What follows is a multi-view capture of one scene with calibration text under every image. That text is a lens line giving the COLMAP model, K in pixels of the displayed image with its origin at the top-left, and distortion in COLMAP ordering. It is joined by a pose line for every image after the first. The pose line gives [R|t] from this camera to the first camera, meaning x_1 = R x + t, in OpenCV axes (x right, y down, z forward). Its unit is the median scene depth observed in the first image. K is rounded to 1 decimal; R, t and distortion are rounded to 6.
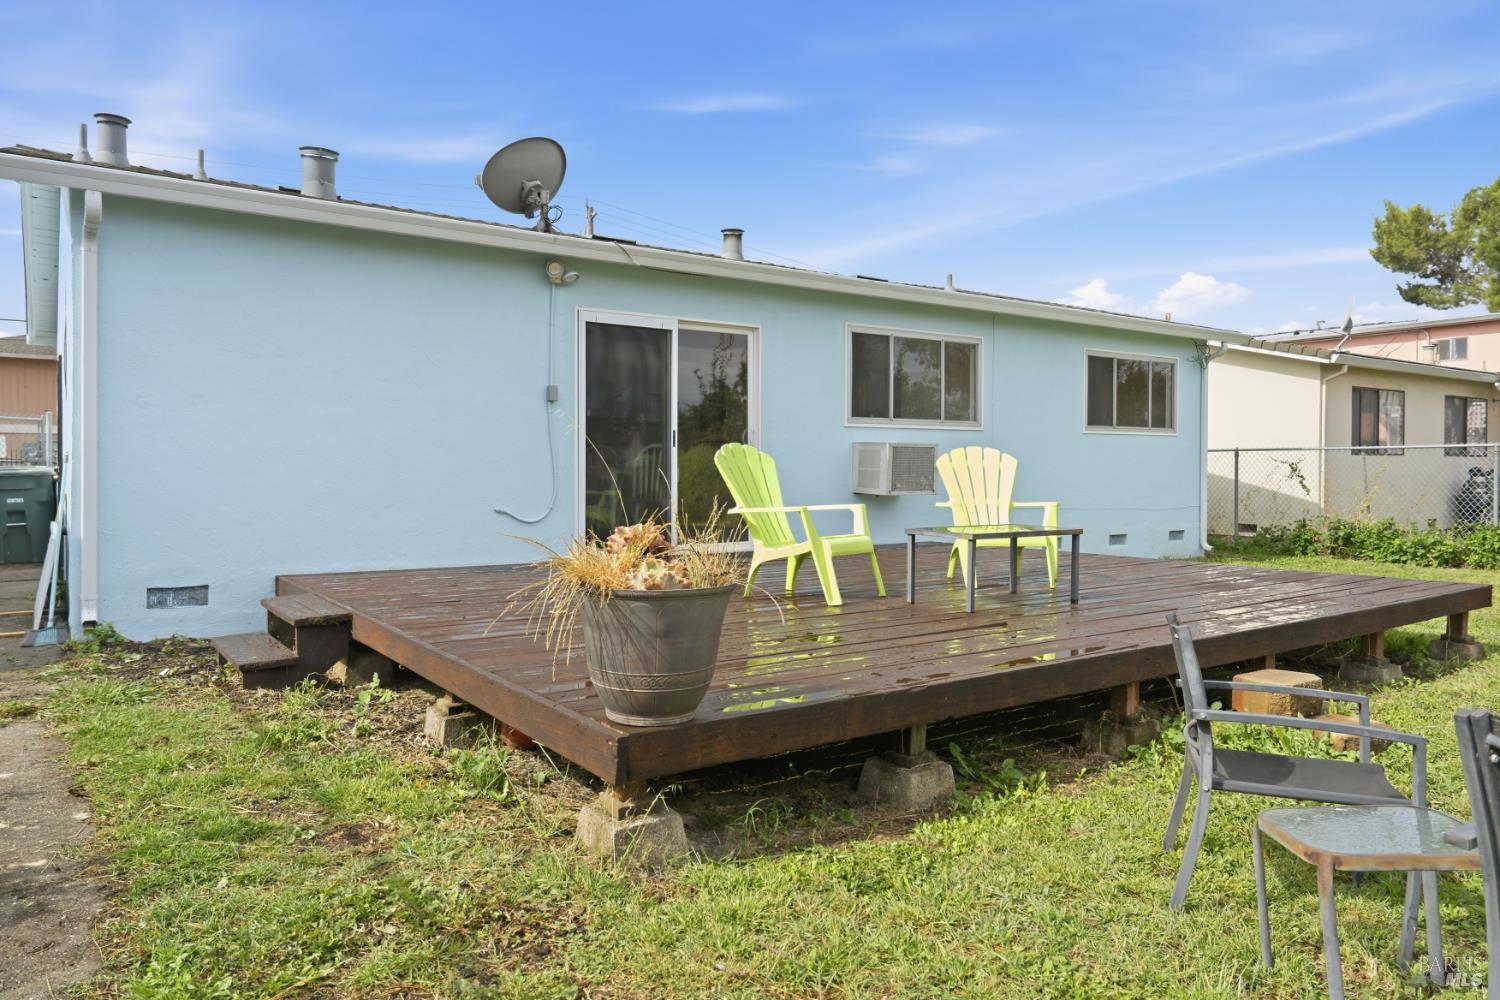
lens RADIAL K [[1010.2, 0, 750.0], [0, 1010.2, 500.0], [0, 0, 1]] dist [-0.004979, -0.000490]
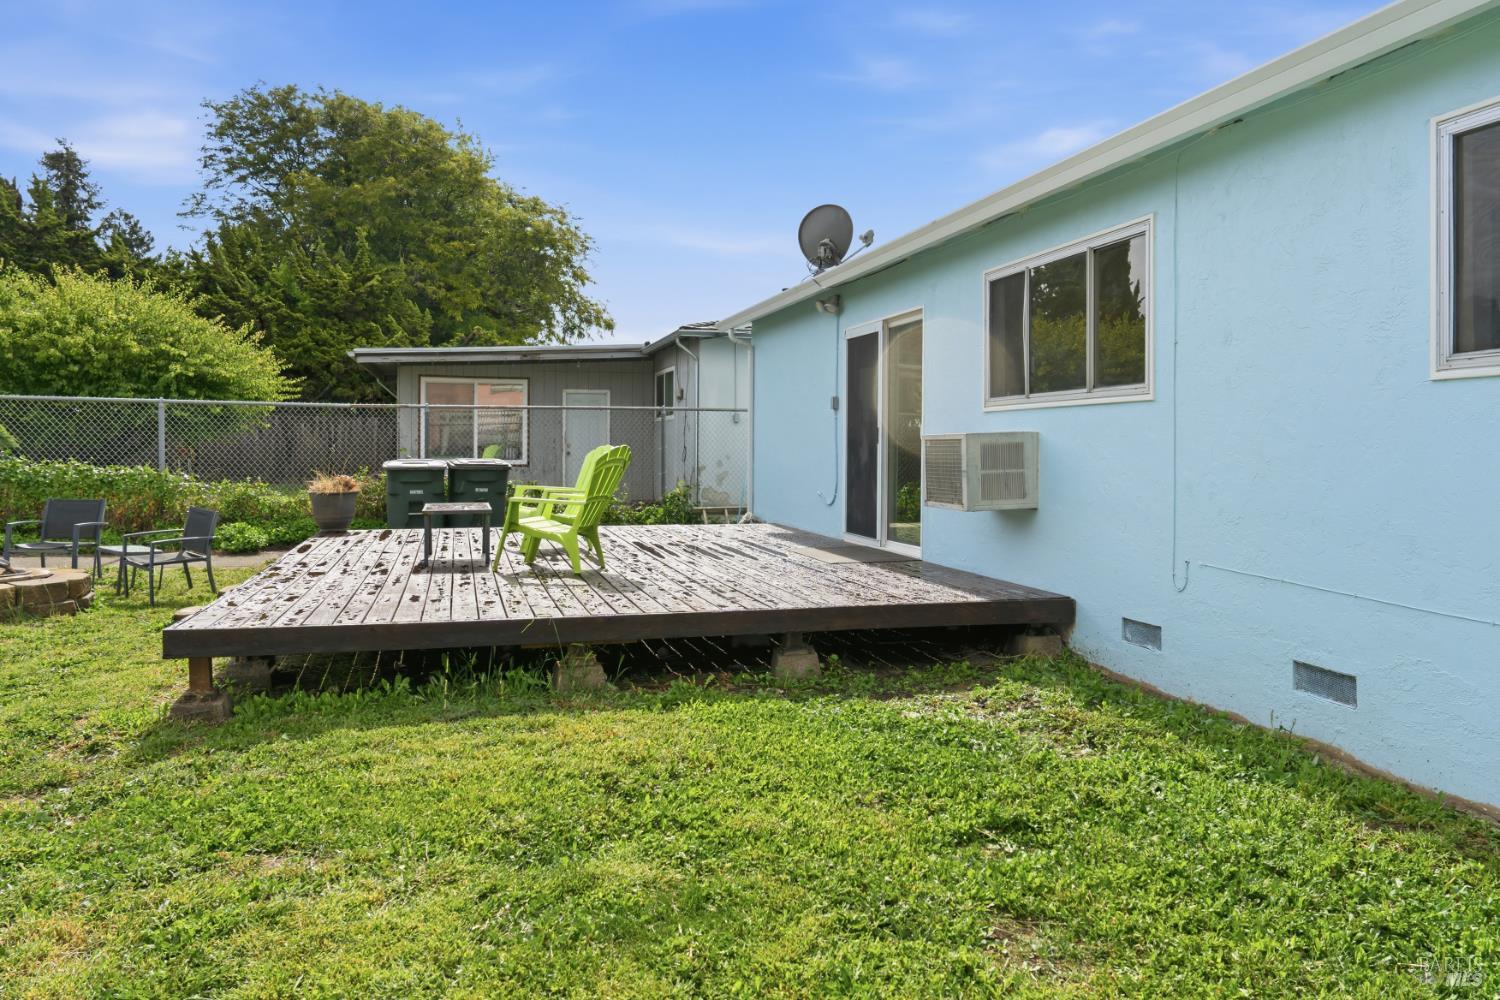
lens RADIAL K [[1059.0, 0, 749.8], [0, 1059.0, 463.9], [0, 0, 1]] dist [0.001252, 0.001230]
pose [[-0.331218, 0.014699, -0.943440, 0.931246], [-0.031464, 0.999150, 0.026614, -0.053649], [0.943030, 0.038500, -0.330474, 1.161137]]
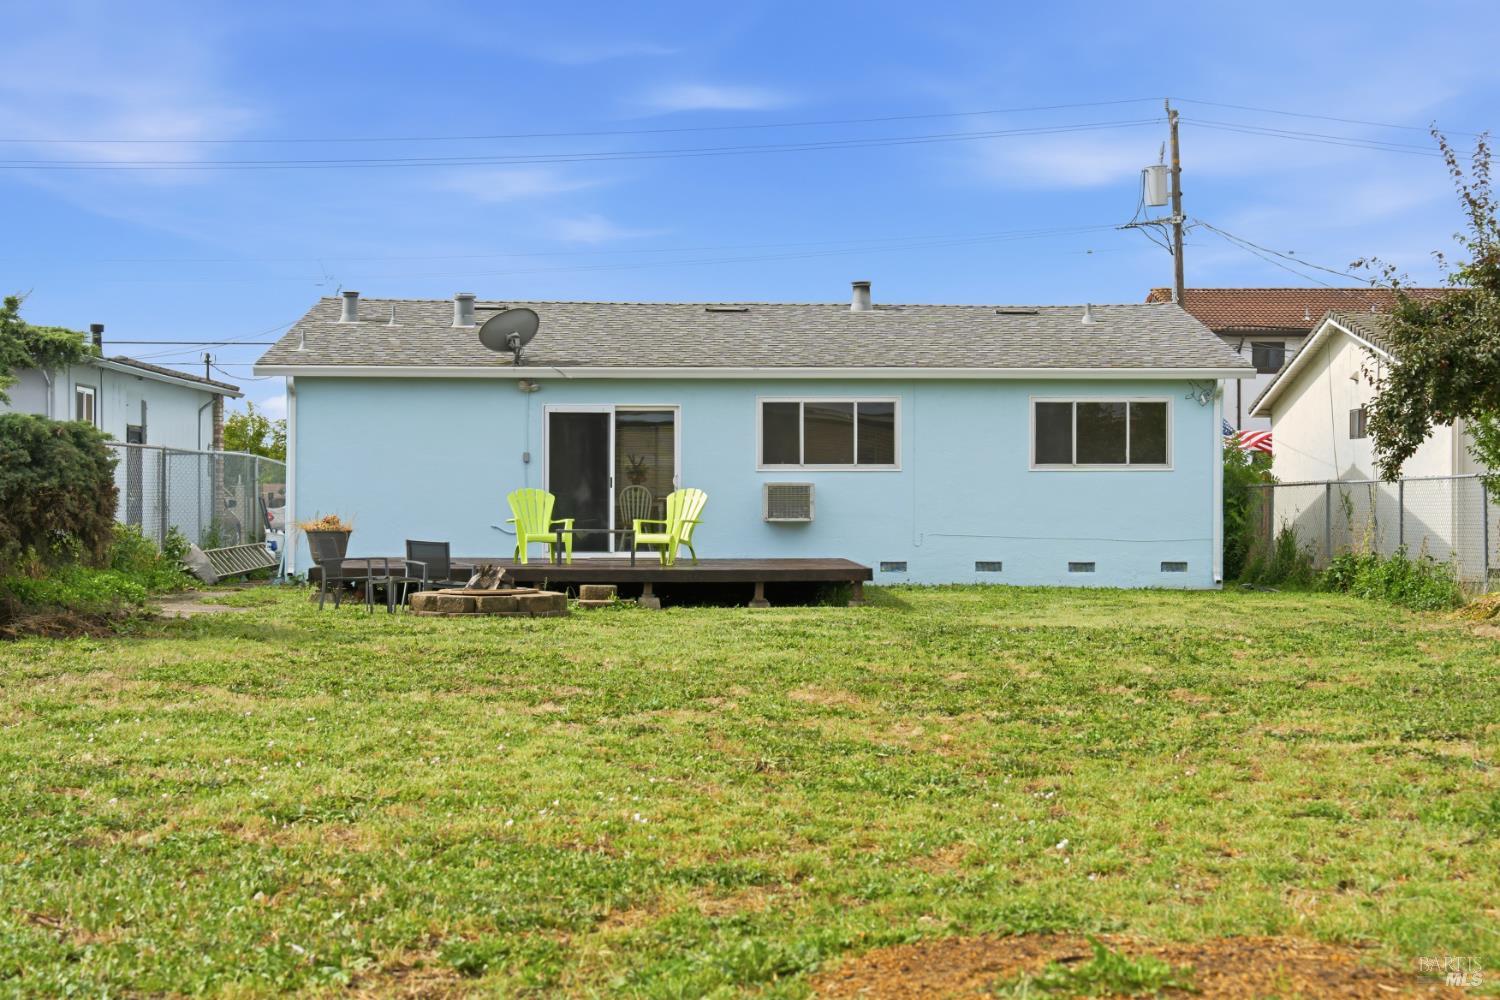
lens RADIAL K [[2327.8, 0, 750.0], [0, 2327.8, 500.0], [0, 0, 1]] dist [0.058928, 0.047975]
pose [[0.832905, -0.003073, -0.553407, 1.949728], [-0.018004, 0.999305, -0.032646, 0.073695], [0.553122, 0.037155, 0.832271, -1.740634]]
